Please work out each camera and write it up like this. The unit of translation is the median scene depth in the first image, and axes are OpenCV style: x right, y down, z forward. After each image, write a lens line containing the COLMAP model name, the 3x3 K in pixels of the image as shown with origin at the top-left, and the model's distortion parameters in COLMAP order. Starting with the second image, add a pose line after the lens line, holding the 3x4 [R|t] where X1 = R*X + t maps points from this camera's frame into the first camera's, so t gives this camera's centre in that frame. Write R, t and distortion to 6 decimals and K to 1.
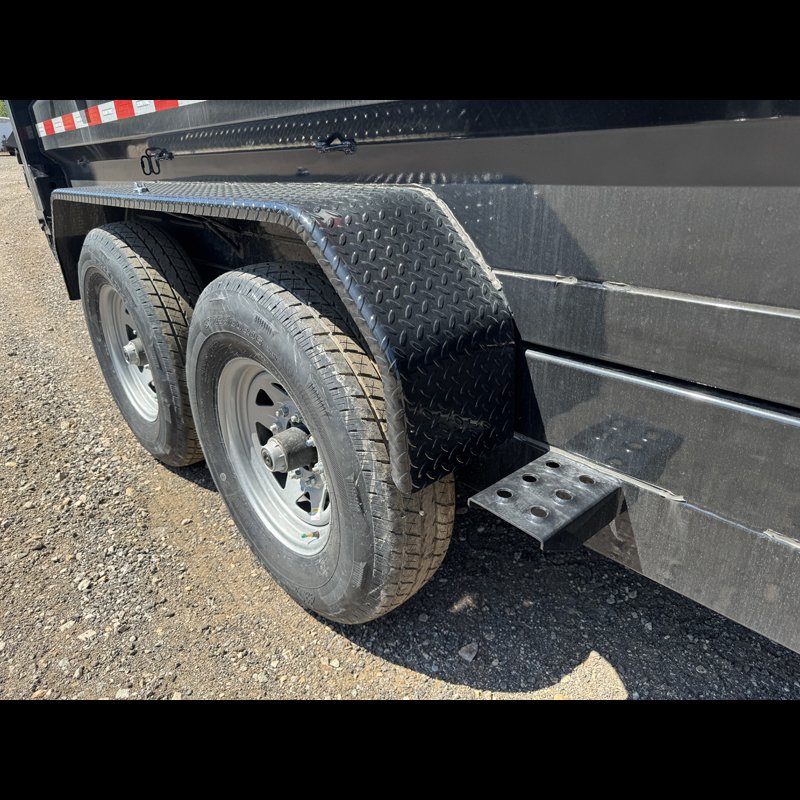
lens RADIAL K [[572.1, 0, 411.8], [0, 572.1, 399.5], [0, 0, 1]] dist [-0.005975, -0.013900]
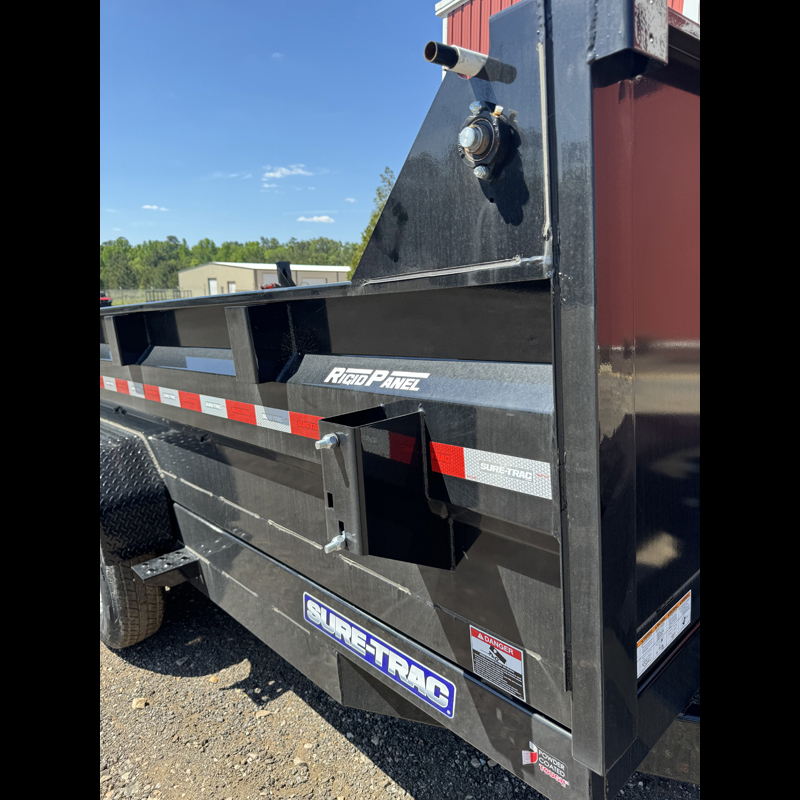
lens RADIAL K [[572.1, 0, 411.8], [0, 572.1, 399.5], [0, 0, 1]] dist [-0.005975, -0.013900]
pose [[0.998906, -0.046548, -0.004388, 1.171606], [0.044478, 0.975003, -0.217695, 0.048893], [0.014412, 0.217262, 0.976007, -1.323725]]
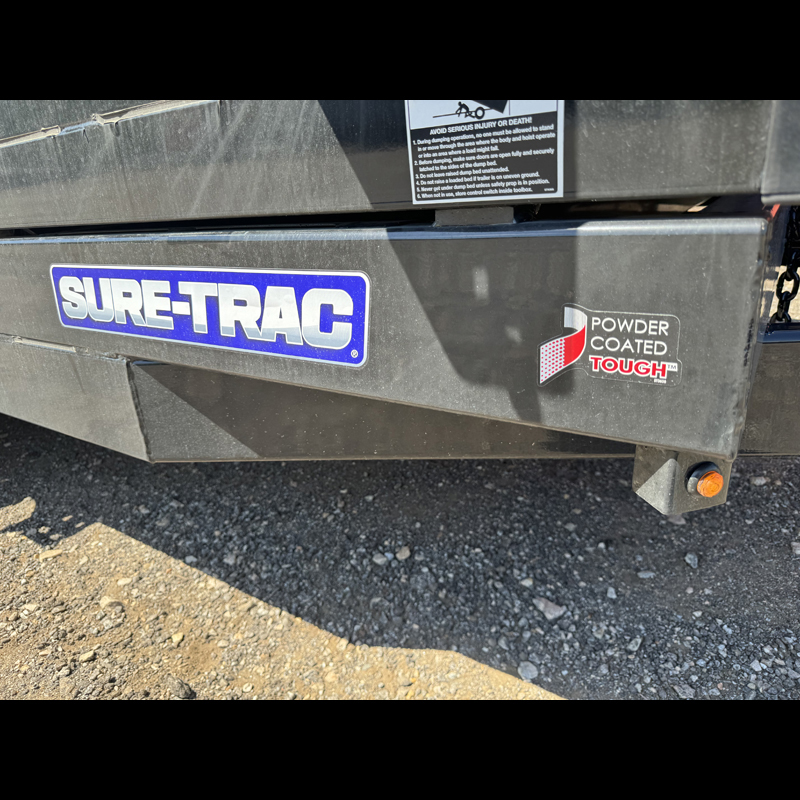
lens RADIAL K [[572.1, 0, 411.8], [0, 572.1, 399.5], [0, 0, 1]] dist [-0.005975, -0.013900]
pose [[0.966008, -0.122816, 0.227476, 1.135636], [0.134691, 0.990182, -0.037377, 0.495989], [-0.220653, 0.066745, 0.973066, -0.581133]]
